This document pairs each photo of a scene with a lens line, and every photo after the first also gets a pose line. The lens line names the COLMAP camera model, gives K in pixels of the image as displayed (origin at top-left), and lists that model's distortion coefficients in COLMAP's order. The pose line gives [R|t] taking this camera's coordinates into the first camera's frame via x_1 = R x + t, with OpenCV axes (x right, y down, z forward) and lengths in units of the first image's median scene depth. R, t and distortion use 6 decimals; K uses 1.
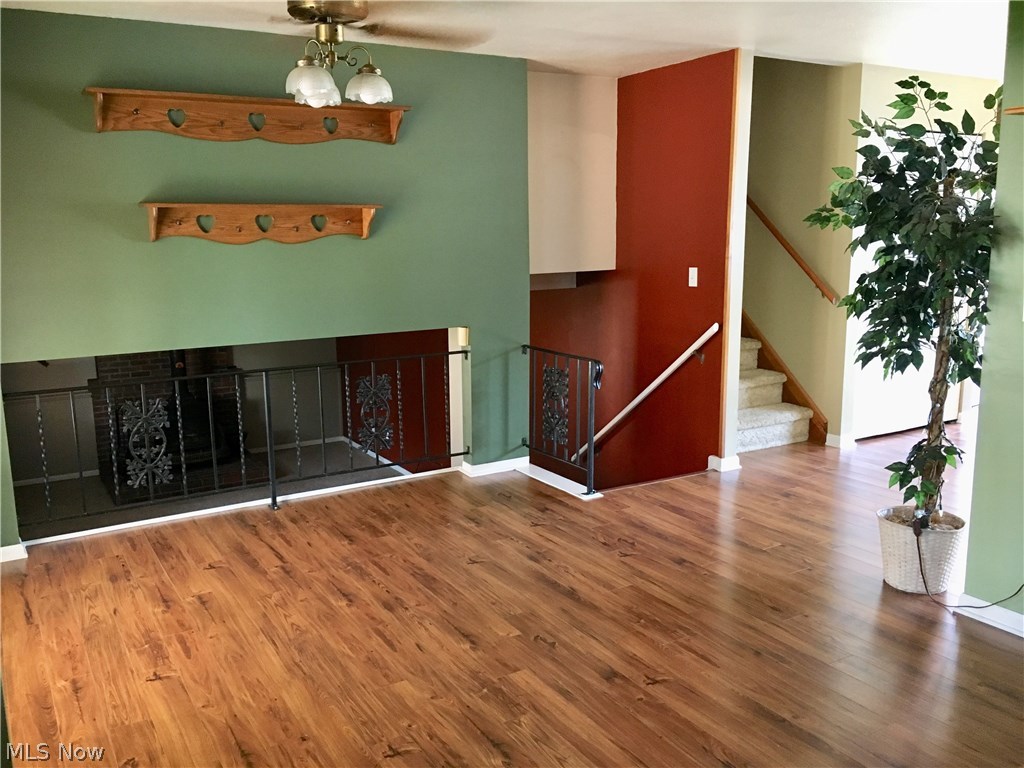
lens RADIAL K [[873.4, 0, 506.0], [0, 873.4, 381.6], [0, 0, 1]] dist [0.059134, -0.081381]
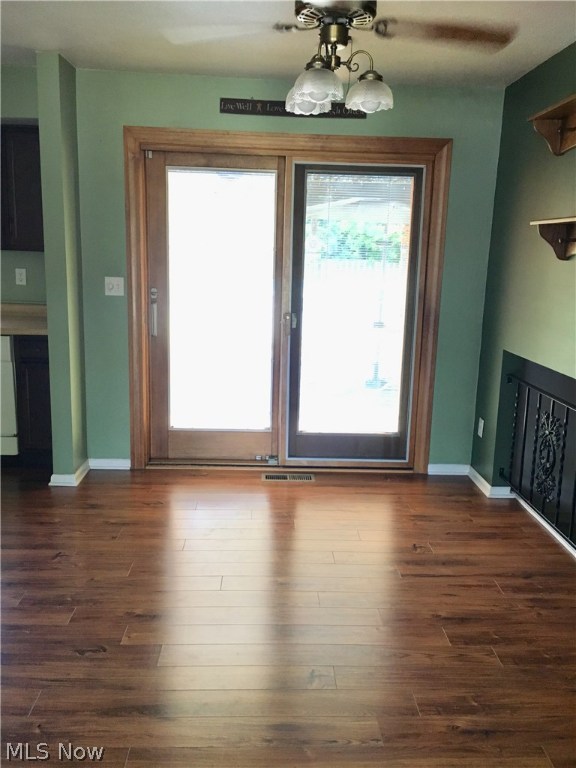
lens RADIAL K [[655.1, 0, 288.8], [0, 655.1, 377.4], [0, 0, 1]] dist [0.059134, -0.081381]
pose [[-0.481234, 0.164804, -0.860961, 0.400759], [-0.178925, 0.943024, 0.280522, -0.185312], [0.858137, 0.289044, -0.424328, 1.073995]]
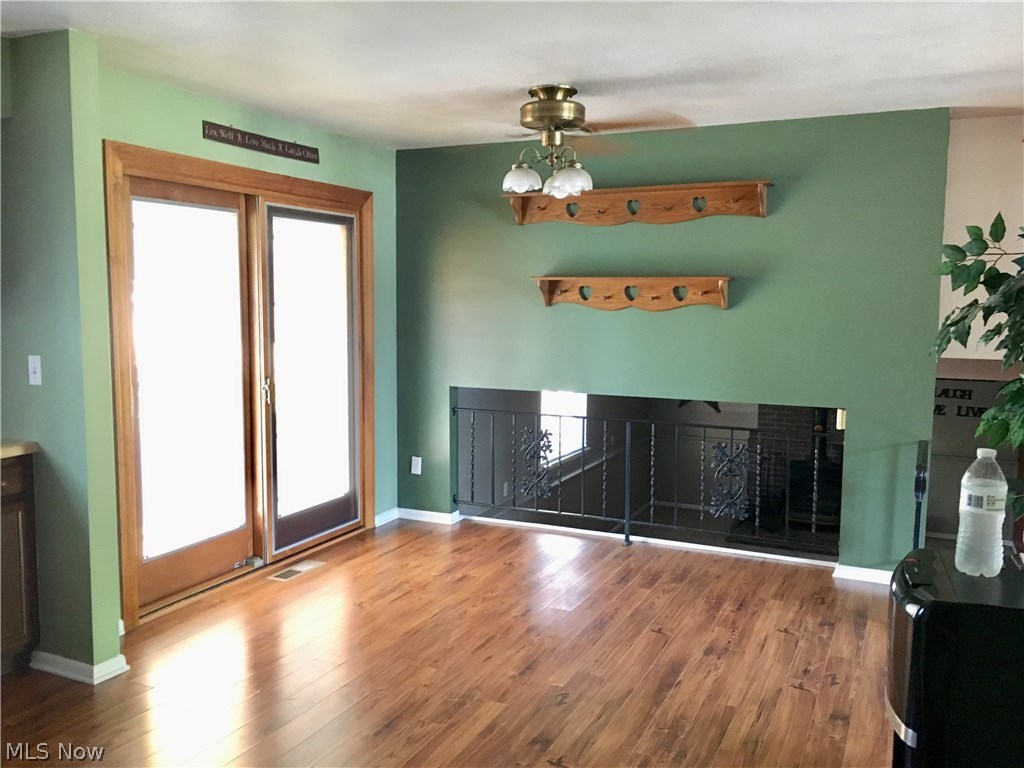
lens RADIAL K [[873.4, 0, 504.2], [0, 873.4, 380.3], [0, 0, 1]] dist [0.059134, -0.081381]
pose [[0.556142, 0.096903, -0.825419, 0.618239], [-0.160802, 0.986958, 0.007524, -0.051305], [0.815383, 0.128545, 0.564471, 0.239789]]
